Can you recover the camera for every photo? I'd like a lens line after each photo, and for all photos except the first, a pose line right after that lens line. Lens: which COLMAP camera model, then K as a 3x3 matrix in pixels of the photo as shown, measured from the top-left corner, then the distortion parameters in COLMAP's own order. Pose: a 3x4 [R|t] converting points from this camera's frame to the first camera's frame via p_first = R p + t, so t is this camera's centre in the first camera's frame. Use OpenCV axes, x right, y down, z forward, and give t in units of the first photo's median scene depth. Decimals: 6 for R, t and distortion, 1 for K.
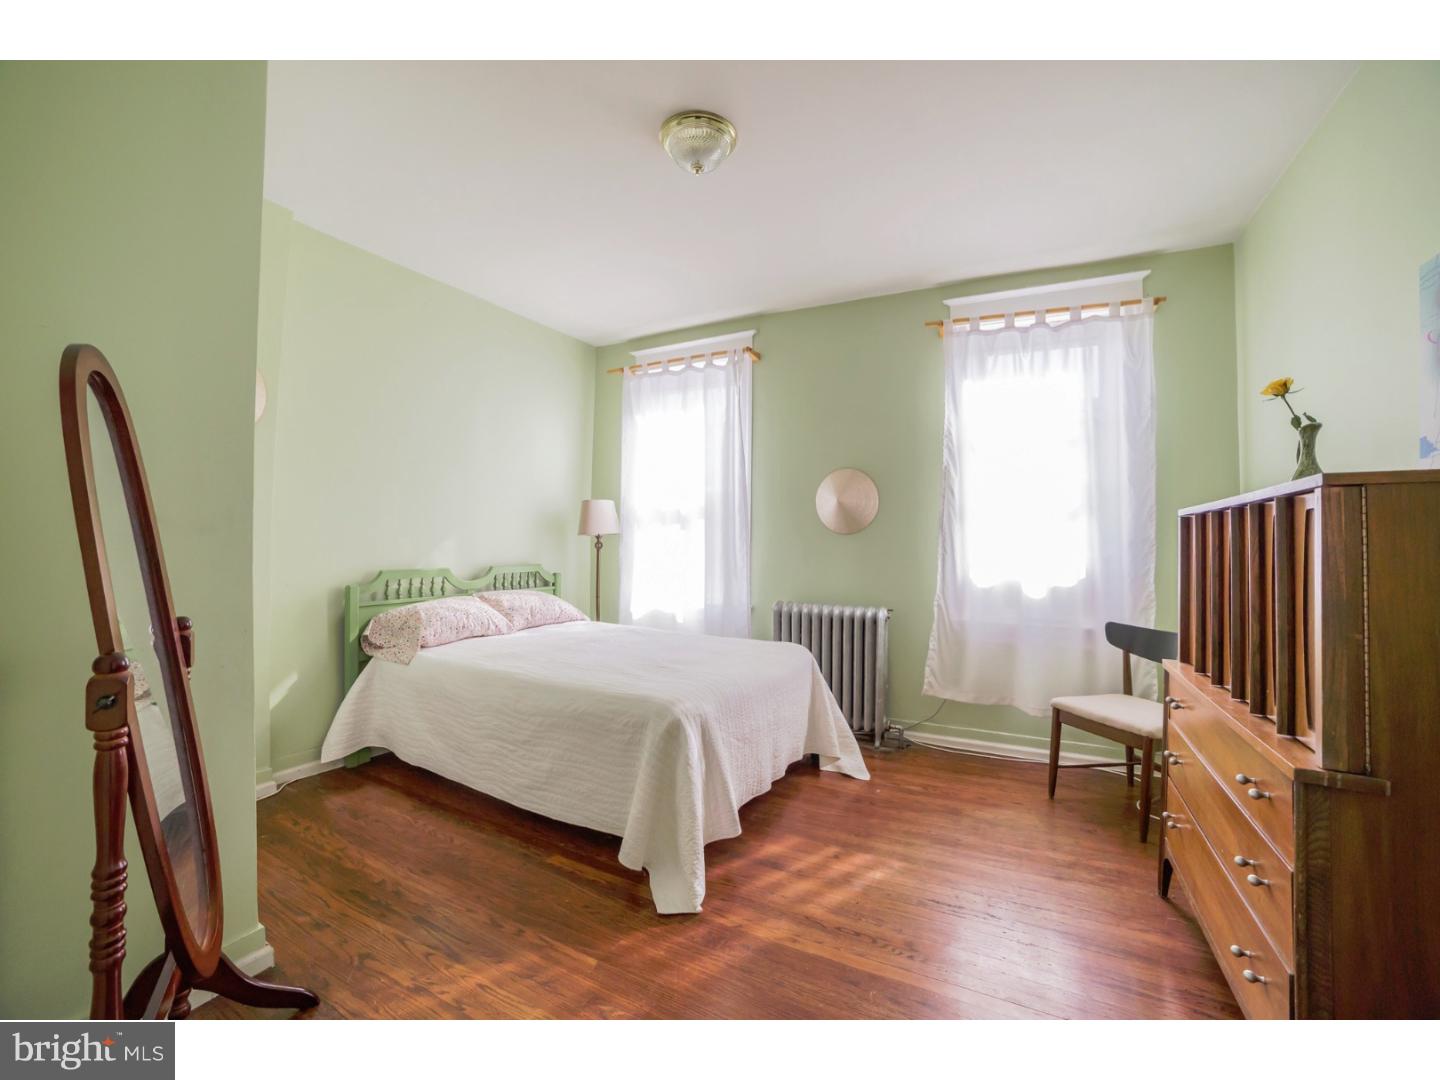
lens RADIAL K [[594.5, 0, 726.7], [0, 594.5, 545.9], [0, 0, 1]] dist [-0.028957, 0.000243]
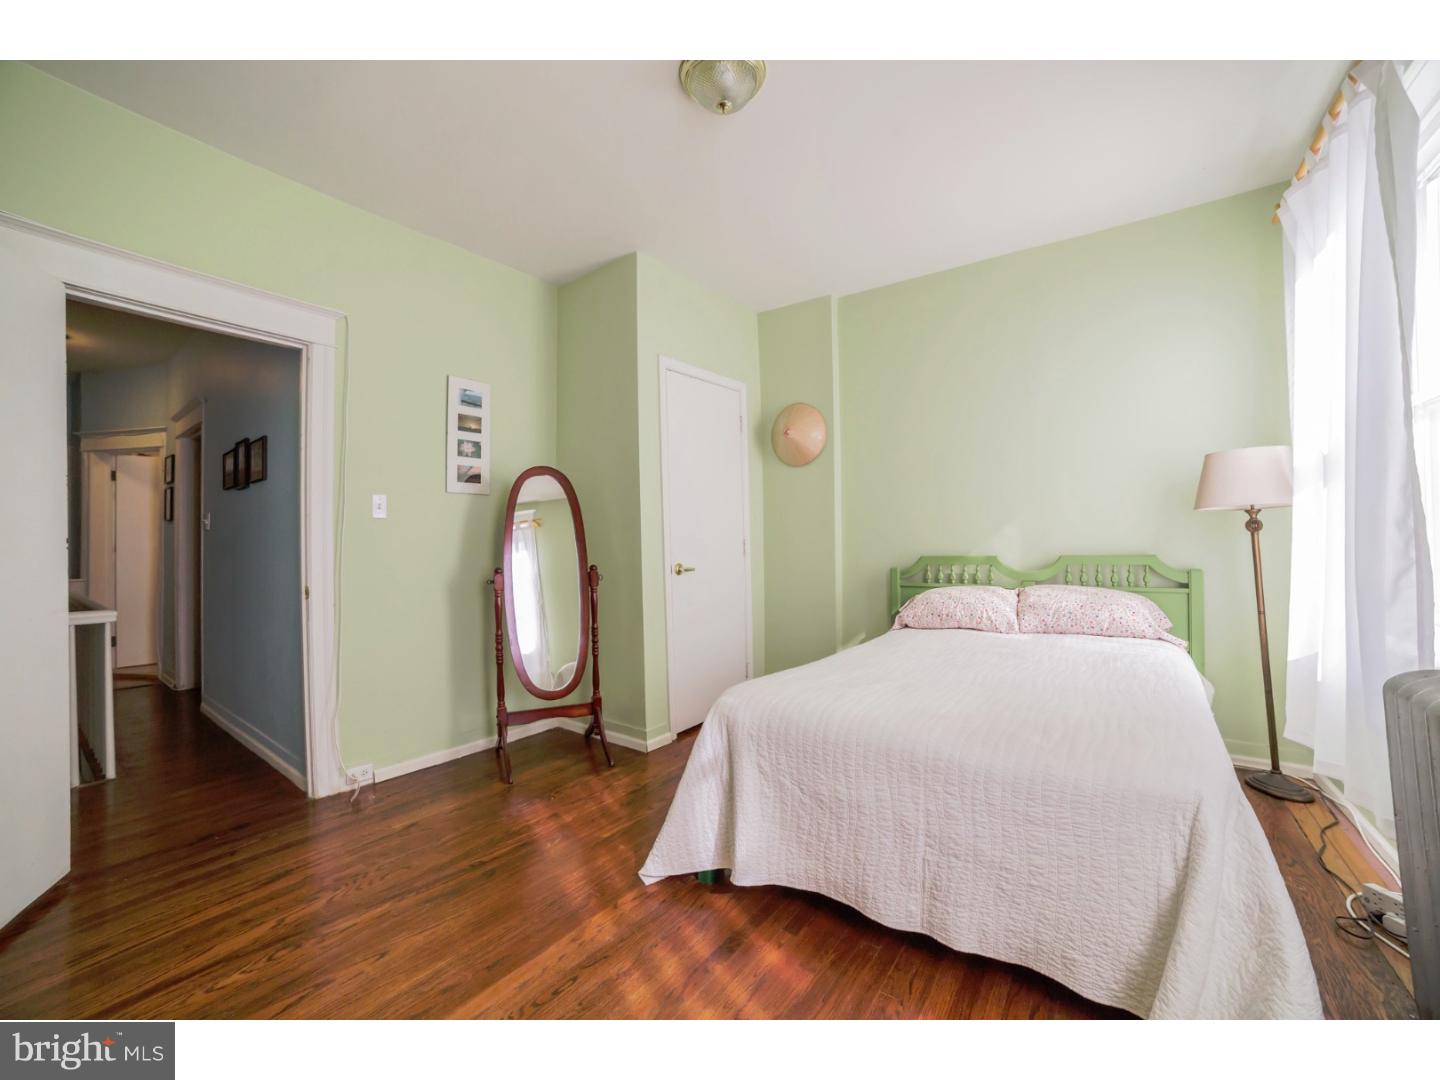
lens RADIAL K [[594.5, 0, 726.7], [0, 594.5, 545.9], [0, 0, 1]] dist [-0.028957, 0.000243]
pose [[-0.145431, -0.002254, -0.989366, 0.563425], [0.008792, 0.999955, -0.003570, 0.023011], [0.989329, -0.009218, -0.145404, 0.768507]]
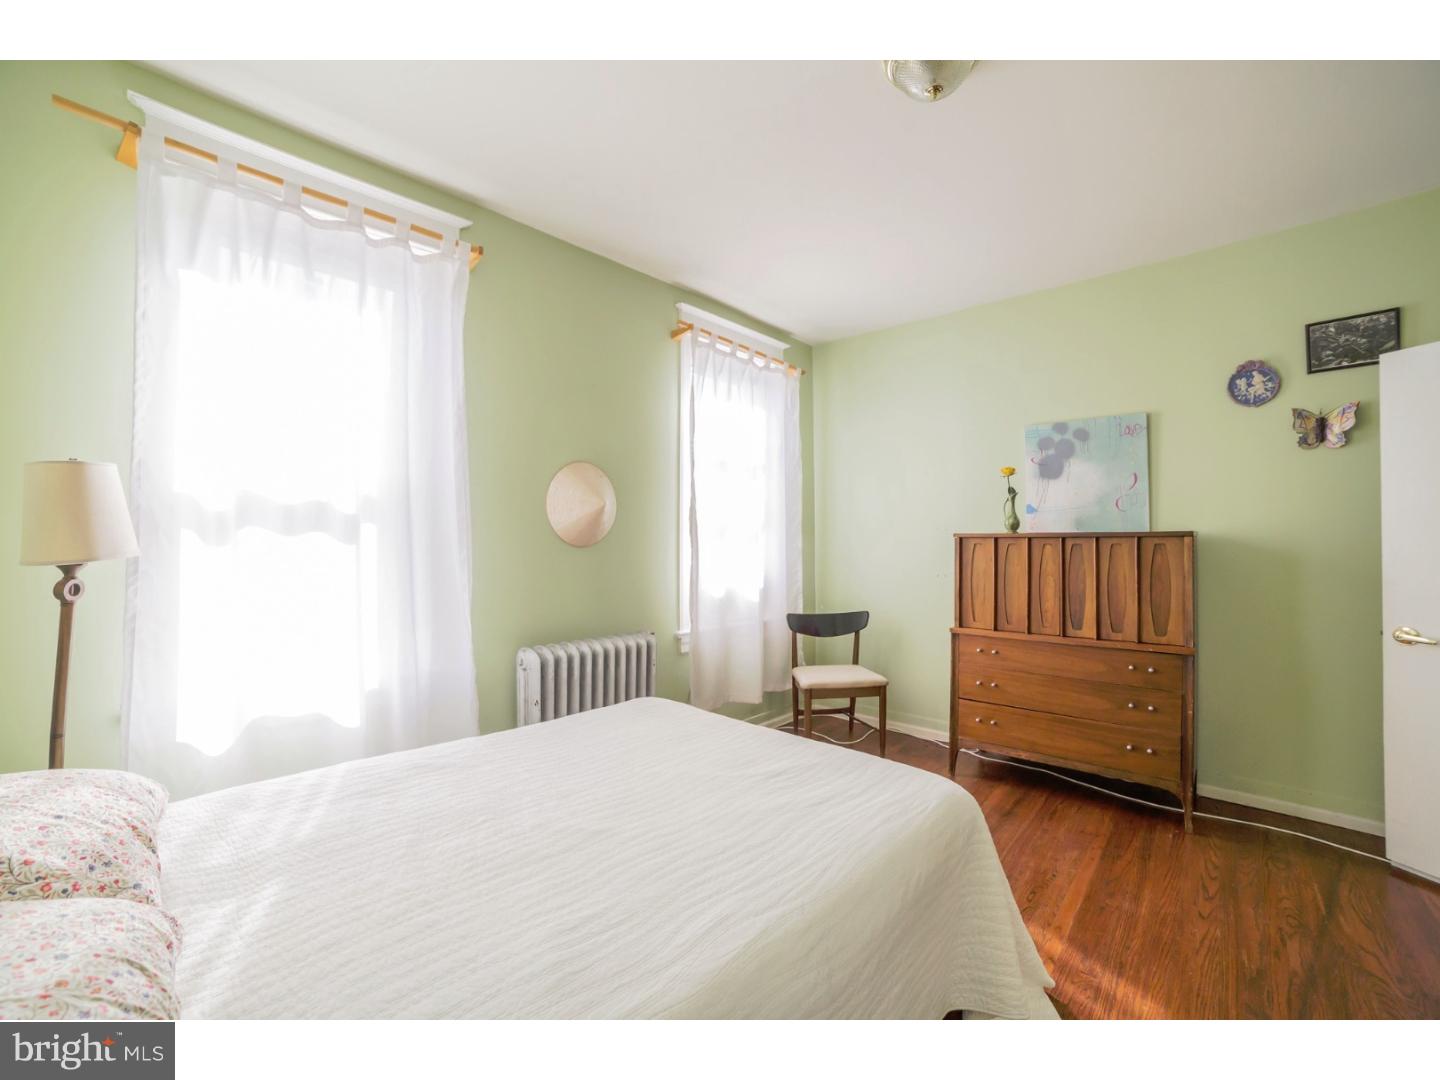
lens RADIAL K [[590.7, 0, 720.0], [0, 590.7, 540.0], [0, 0, 1]] dist [-0.000584, 0.000038]
pose [[0.305490, -0.017618, 0.952032, -0.580130], [0.001997, 0.999838, 0.017862, -0.048437], [-0.952193, -0.003556, 0.305476, 0.692735]]
